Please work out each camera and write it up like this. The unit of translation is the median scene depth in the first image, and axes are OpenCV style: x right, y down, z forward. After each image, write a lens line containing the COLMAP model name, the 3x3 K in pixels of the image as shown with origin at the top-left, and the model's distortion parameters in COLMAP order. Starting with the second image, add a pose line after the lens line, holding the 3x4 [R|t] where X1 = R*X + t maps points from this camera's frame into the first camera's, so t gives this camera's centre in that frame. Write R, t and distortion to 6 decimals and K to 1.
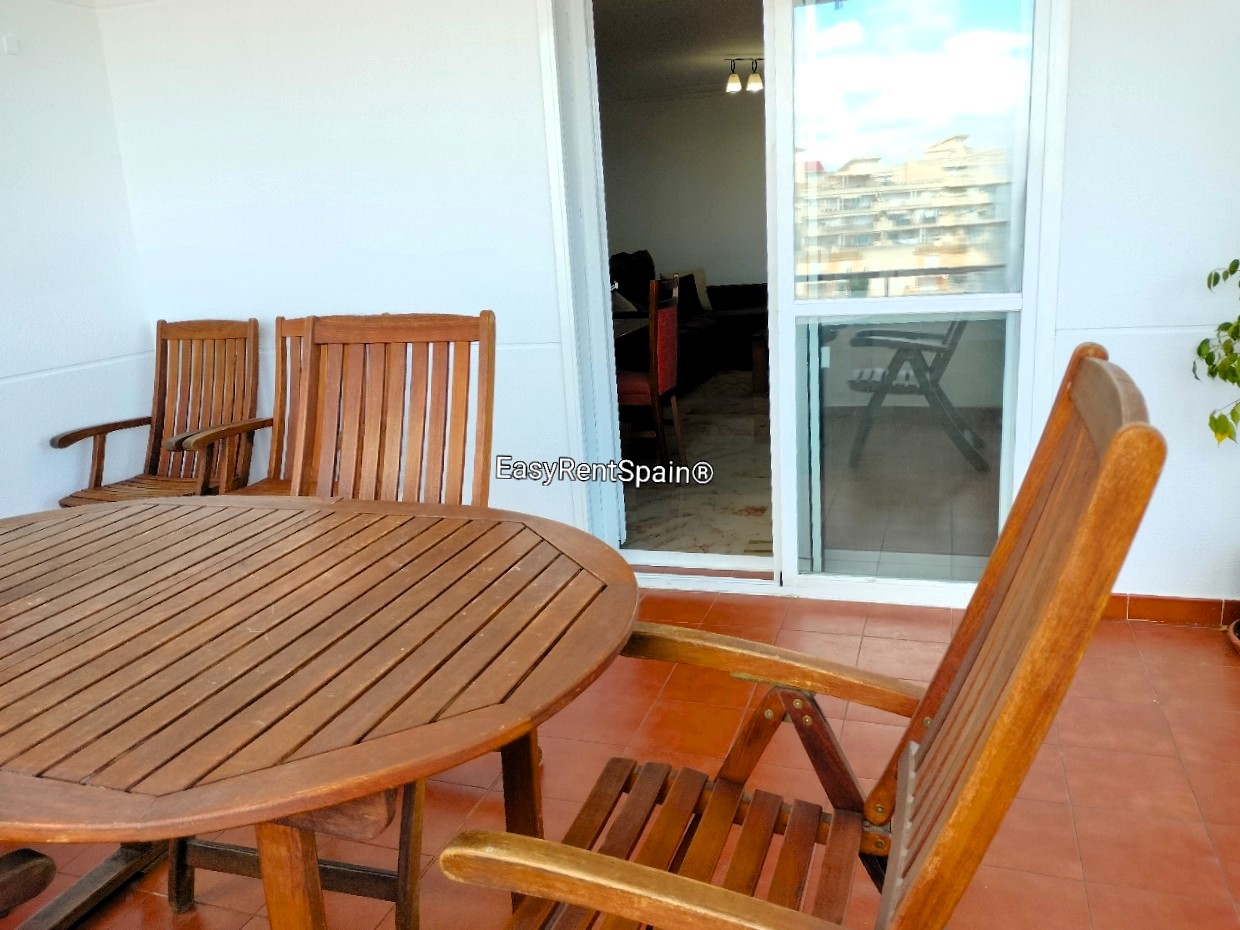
lens RADIAL K [[968.3, 0, 620.0], [0, 968.3, 465.0], [0, 0, 1]] dist [0.049556, 0.000280]
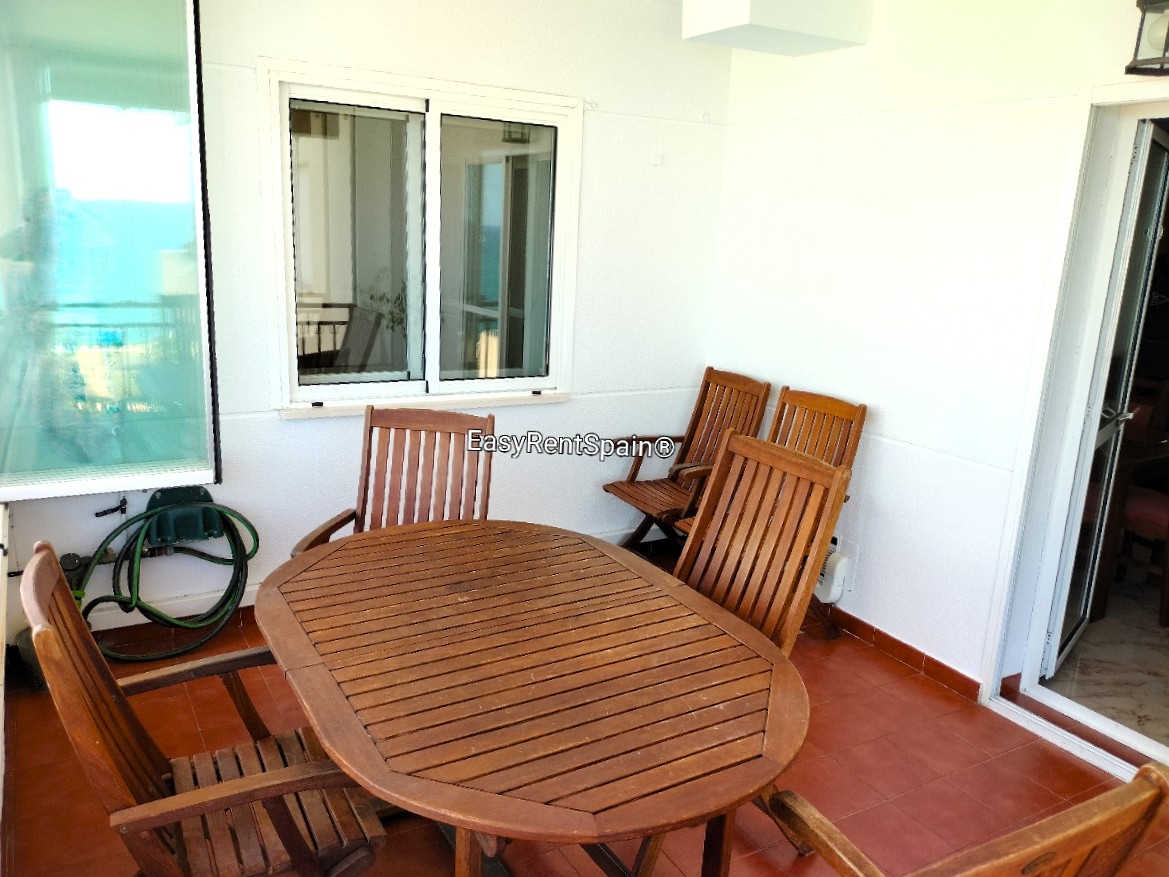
lens RADIAL K [[900.8, 0, 584.5], [0, 900.8, 438.5], [0, 0, 1]] dist [0.033225, -0.001188]
pose [[0.758140, 0.243208, -0.605040, 0.171861], [-0.250491, 0.965276, 0.074137, -0.121641], [0.602062, 0.095351, 0.792736, -0.034034]]
